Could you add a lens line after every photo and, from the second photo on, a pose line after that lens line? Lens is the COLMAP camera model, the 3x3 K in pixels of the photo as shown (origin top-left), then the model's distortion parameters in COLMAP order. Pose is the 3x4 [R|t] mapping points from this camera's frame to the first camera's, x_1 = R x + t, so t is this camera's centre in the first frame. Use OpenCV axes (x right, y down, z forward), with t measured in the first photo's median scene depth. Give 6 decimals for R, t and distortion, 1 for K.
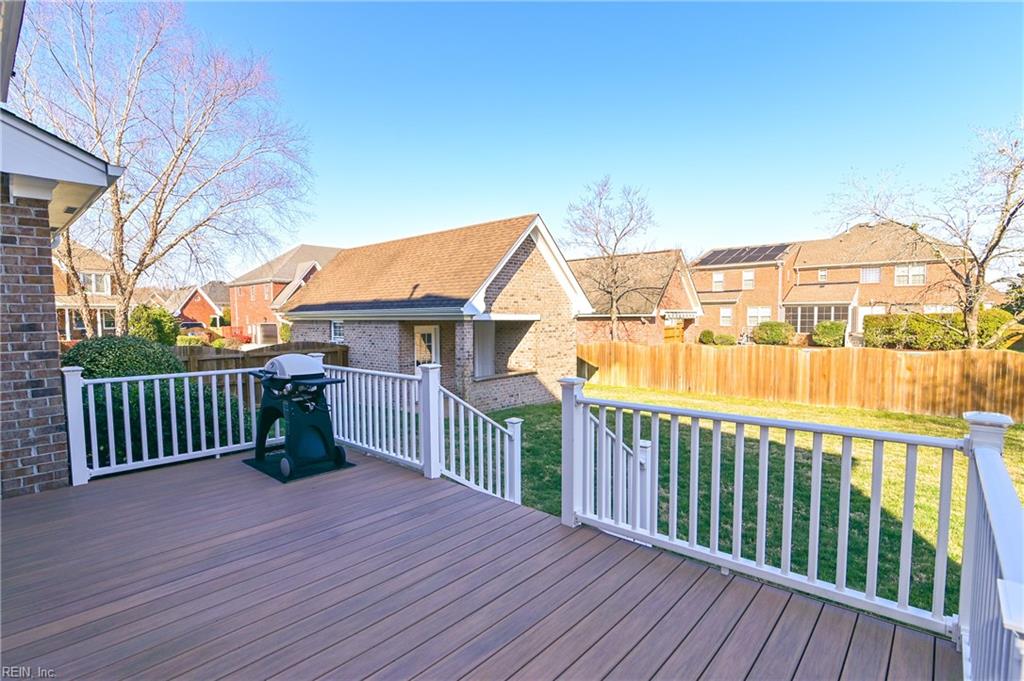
lens RADIAL K [[490.3, 0, 515.0], [0, 490.3, 342.7], [0, 0, 1]] dist [-0.018510, -0.000464]
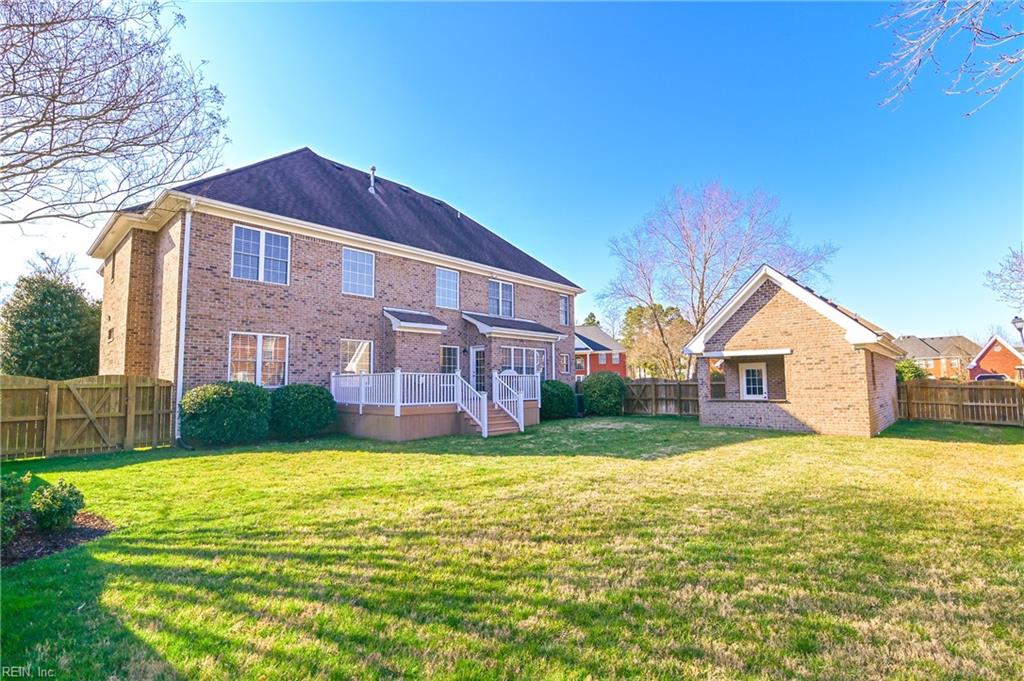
lens RADIAL K [[490.3, 0, 513.2], [0, 490.3, 344.2], [0, 0, 1]] dist [-0.018510, -0.000464]
pose [[-0.027617, -0.079347, -0.996464, 1.206556], [-0.041637, 0.996071, -0.078162, 0.045514], [0.998751, 0.039331, -0.030812, 0.440256]]
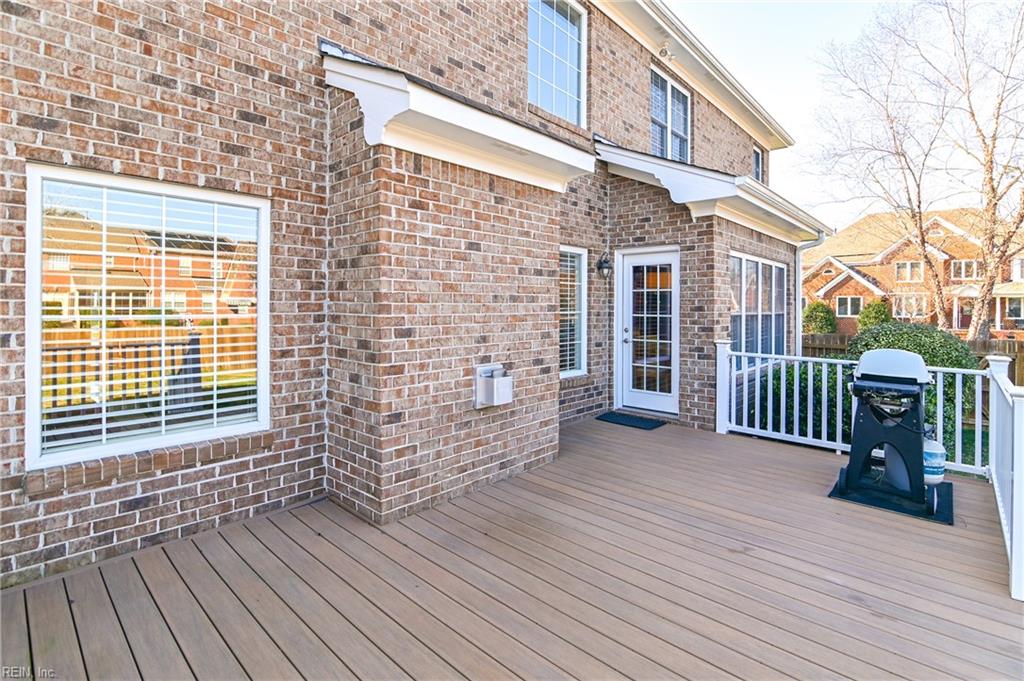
lens RADIAL K [[490.3, 0, 508.0], [0, 490.3, 302.4], [0, 0, 1]] dist [-0.018510, -0.000464]
pose [[-0.024494, 0.003819, -0.999693, 0.134784], [-0.063033, 0.997997, 0.005357, -0.007170], [0.997711, 0.063145, -0.024204, 0.153215]]
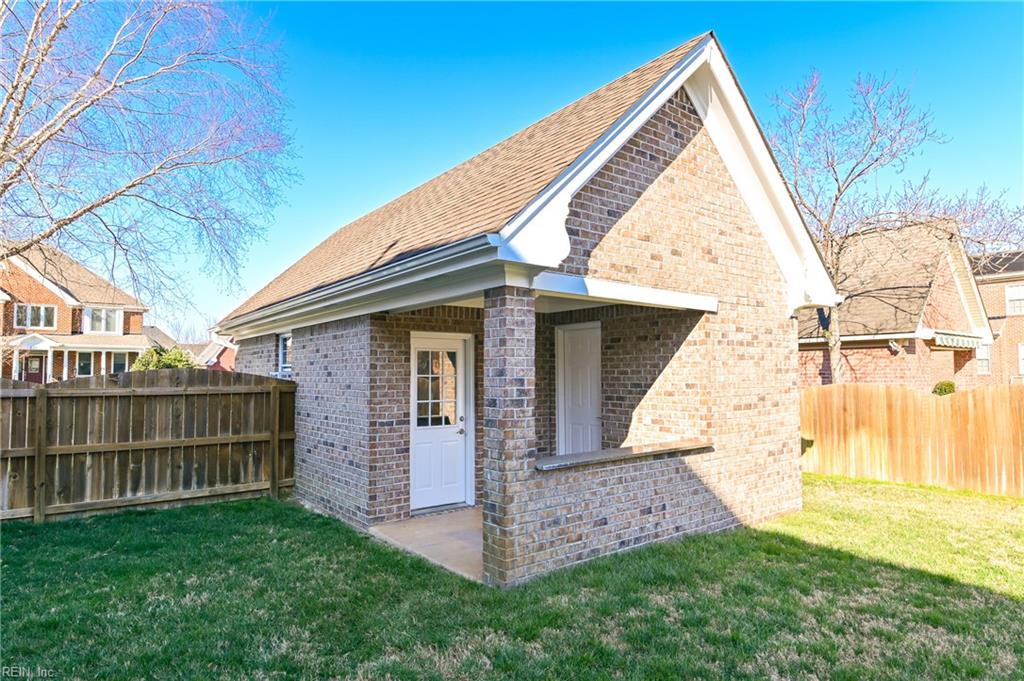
lens RADIAL K [[588.0, 0, 513.5], [0, 588.0, 345.6], [0, 0, 1]] dist [-0.022193, 0.000125]
pose [[0.980867, -0.009993, -0.194423, -0.018271], [-0.009933, 0.994812, -0.101245, 0.031438], [0.194426, 0.101239, 0.975679, 0.541068]]
